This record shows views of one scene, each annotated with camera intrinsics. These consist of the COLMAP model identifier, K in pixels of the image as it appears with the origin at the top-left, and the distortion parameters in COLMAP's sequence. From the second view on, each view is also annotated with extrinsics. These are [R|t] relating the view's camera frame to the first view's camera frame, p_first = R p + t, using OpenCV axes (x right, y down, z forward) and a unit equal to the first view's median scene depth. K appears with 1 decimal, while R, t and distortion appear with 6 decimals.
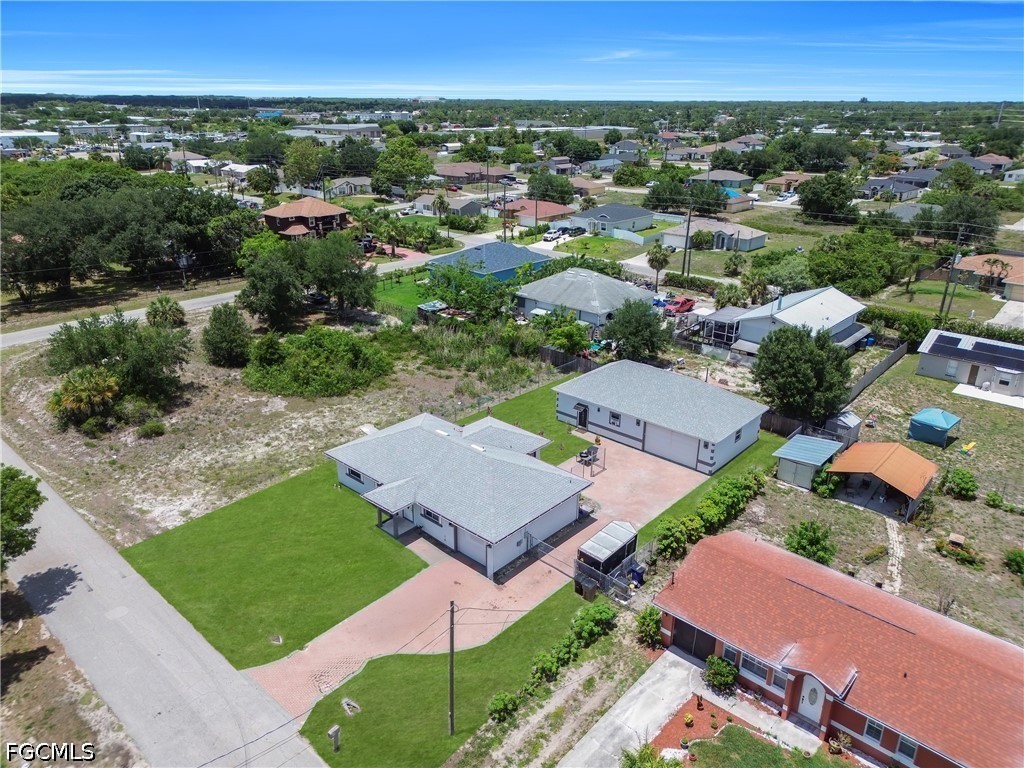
lens RADIAL K [[714.7, 0, 510.6], [0, 714.7, 385.9], [0, 0, 1]] dist [0.072171, -0.081334]
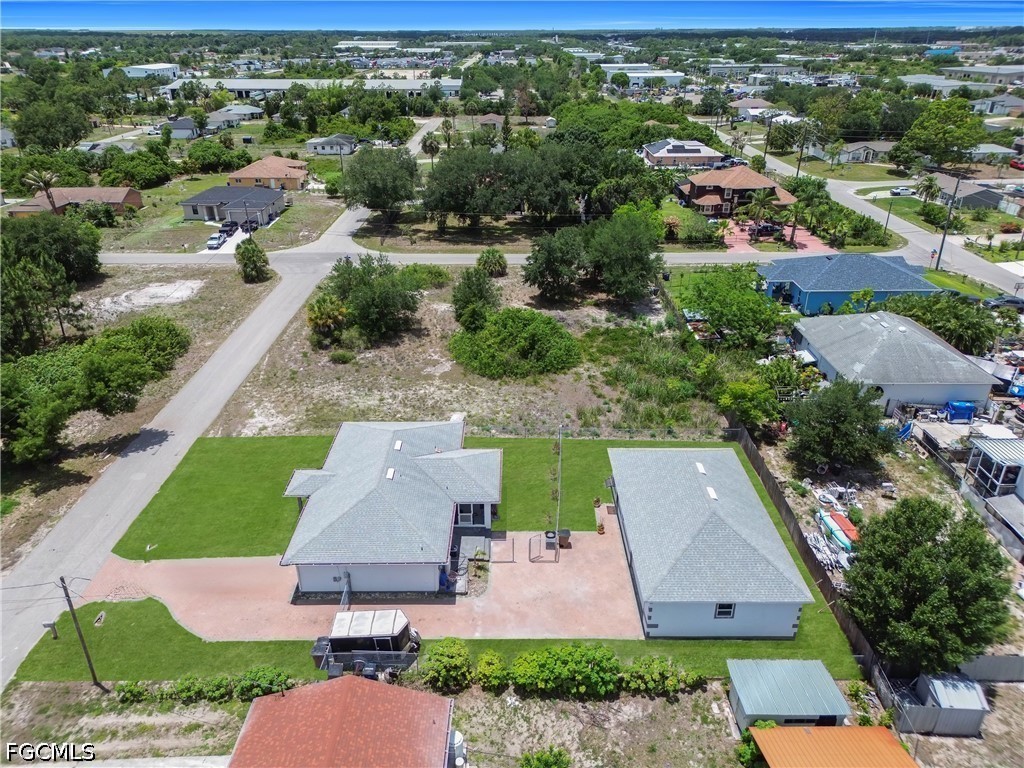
lens RADIAL K [[714.7, 0, 510.6], [0, 714.7, 385.9], [0, 0, 1]] dist [0.072171, -0.081334]
pose [[0.670253, 0.319232, -0.669964, 0.502629], [-0.266197, 0.946098, 0.184495, -0.184267], [0.692748, 0.054684, 0.719104, 0.300805]]
